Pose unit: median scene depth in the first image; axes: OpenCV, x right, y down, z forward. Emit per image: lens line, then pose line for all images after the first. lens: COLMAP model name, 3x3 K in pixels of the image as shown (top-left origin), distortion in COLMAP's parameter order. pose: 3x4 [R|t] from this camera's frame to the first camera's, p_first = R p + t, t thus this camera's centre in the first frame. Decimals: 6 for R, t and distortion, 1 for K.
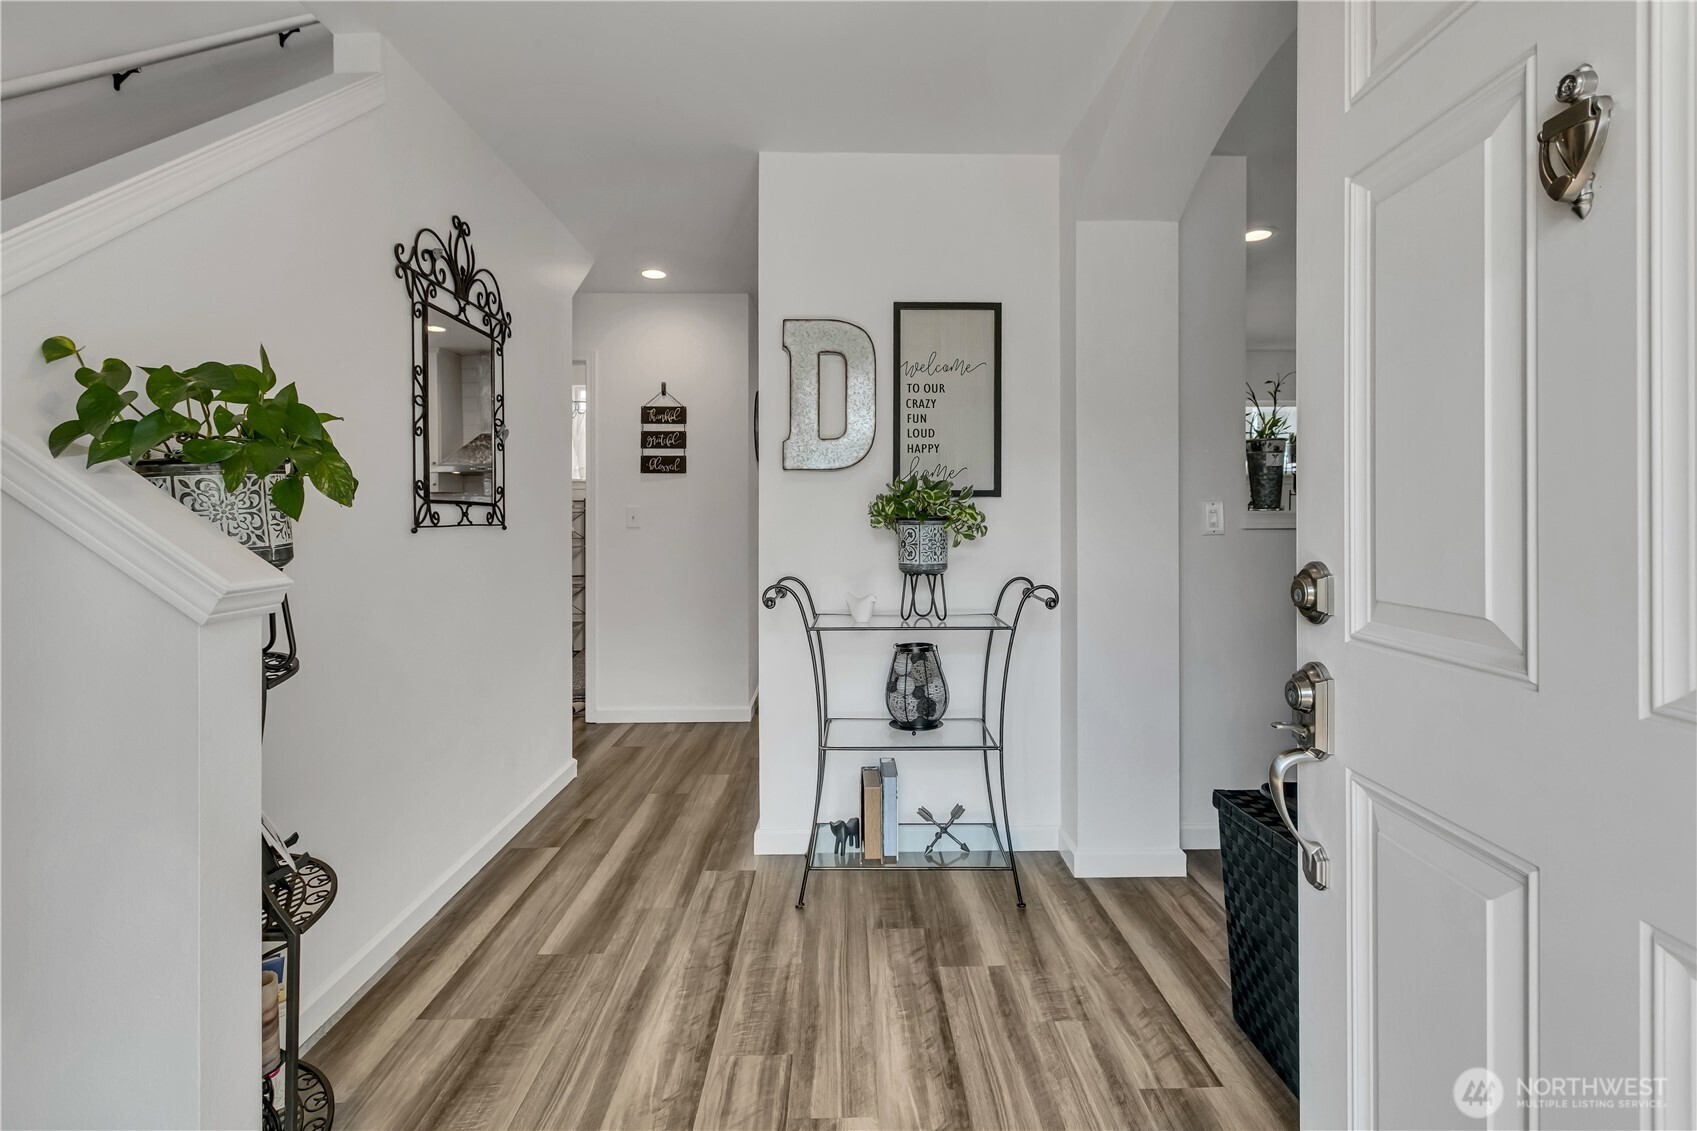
lens RADIAL K [[797.4, 0, 853.2], [0, 797.4, 539.5], [0, 0, 1]] dist [-0.000934, -0.000639]
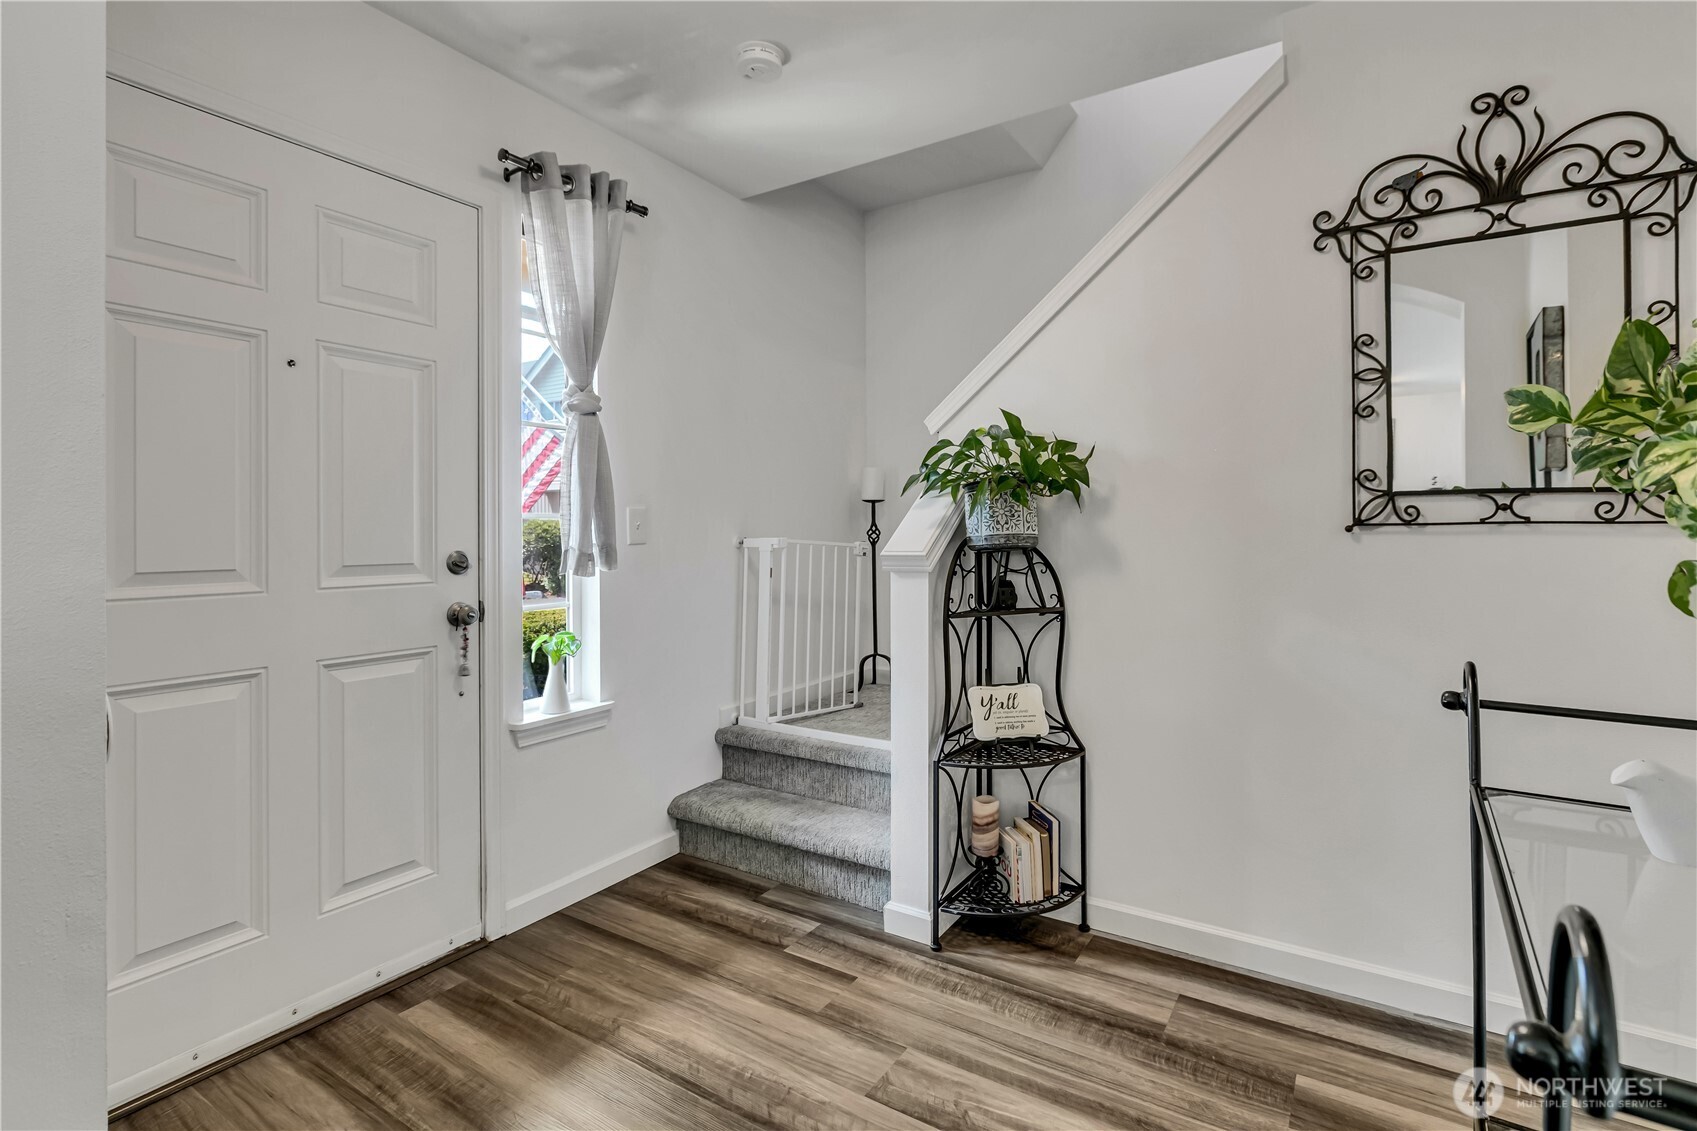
lens RADIAL K [[826.7, 0, 849.5], [0, 826.7, 525.8], [0, 0, 1]] dist [0.001003, 0.000251]
pose [[-0.570499, 0.016538, -0.821132, 0.516069], [-0.007116, 0.999660, 0.025078, -0.034664], [0.821268, 0.020151, -0.570187, 1.103596]]
